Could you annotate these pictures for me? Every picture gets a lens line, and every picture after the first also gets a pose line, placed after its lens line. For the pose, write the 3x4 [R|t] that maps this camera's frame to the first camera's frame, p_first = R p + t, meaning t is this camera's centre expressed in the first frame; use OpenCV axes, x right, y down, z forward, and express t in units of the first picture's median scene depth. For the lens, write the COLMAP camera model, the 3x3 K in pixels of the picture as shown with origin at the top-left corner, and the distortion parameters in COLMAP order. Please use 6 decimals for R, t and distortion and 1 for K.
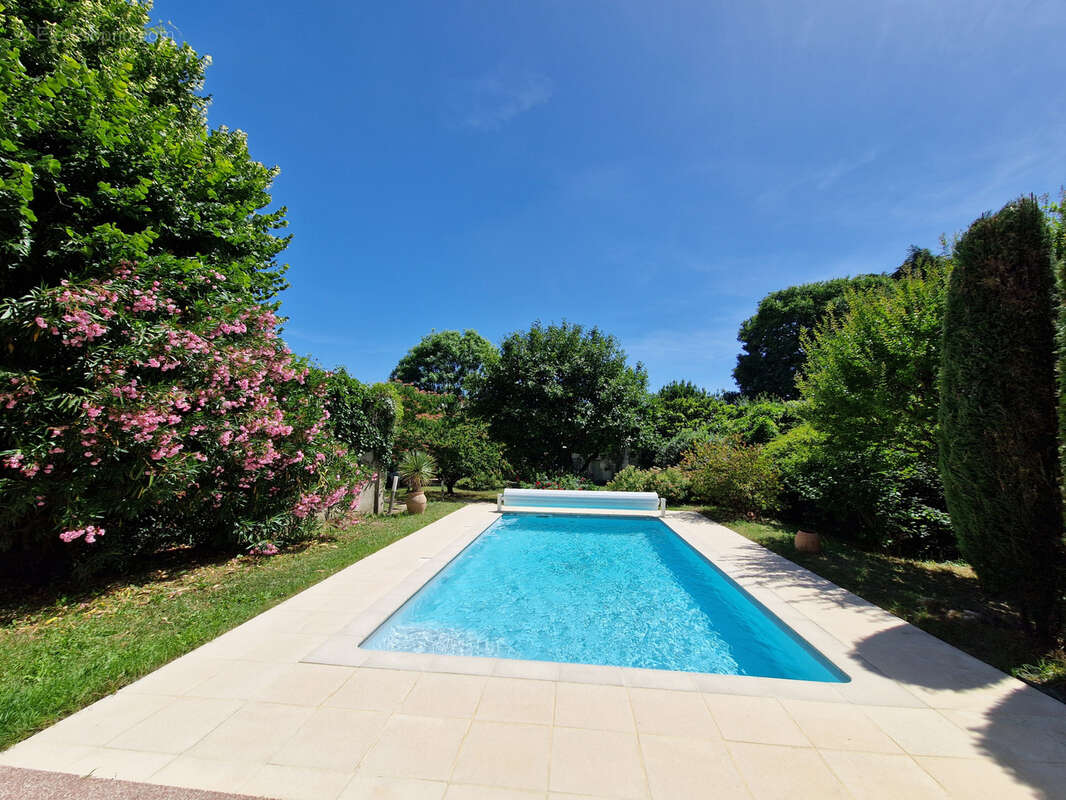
lens RADIAL K [[435.2, 0, 534.0], [0, 435.2, 403.5], [0, 0, 1]] dist [-0.000130, -0.000341]
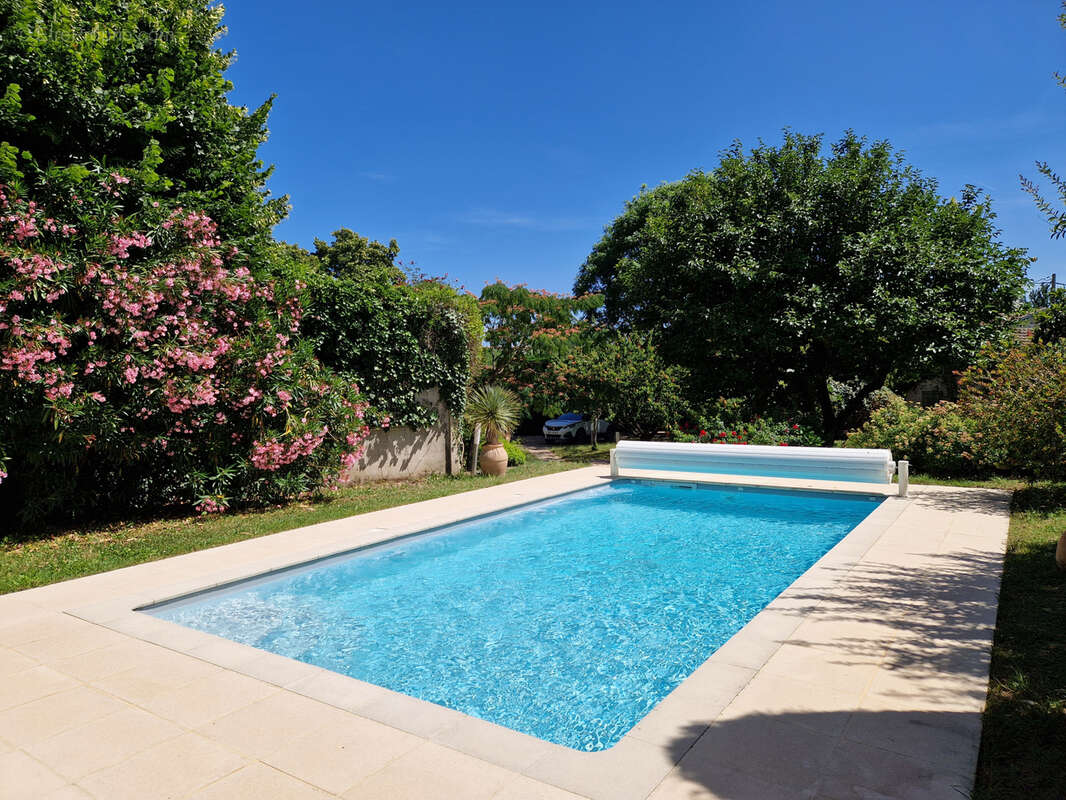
lens RADIAL K [[717.5, 0, 533.0], [0, 717.5, 400.0], [0, 0, 1]] dist [0.062455, -0.001924]
pose [[0.877627, -0.024438, -0.478721, 0.323975], [0.083445, 0.991240, 0.102376, 0.022743], [0.472025, -0.129795, 0.871978, 0.054447]]
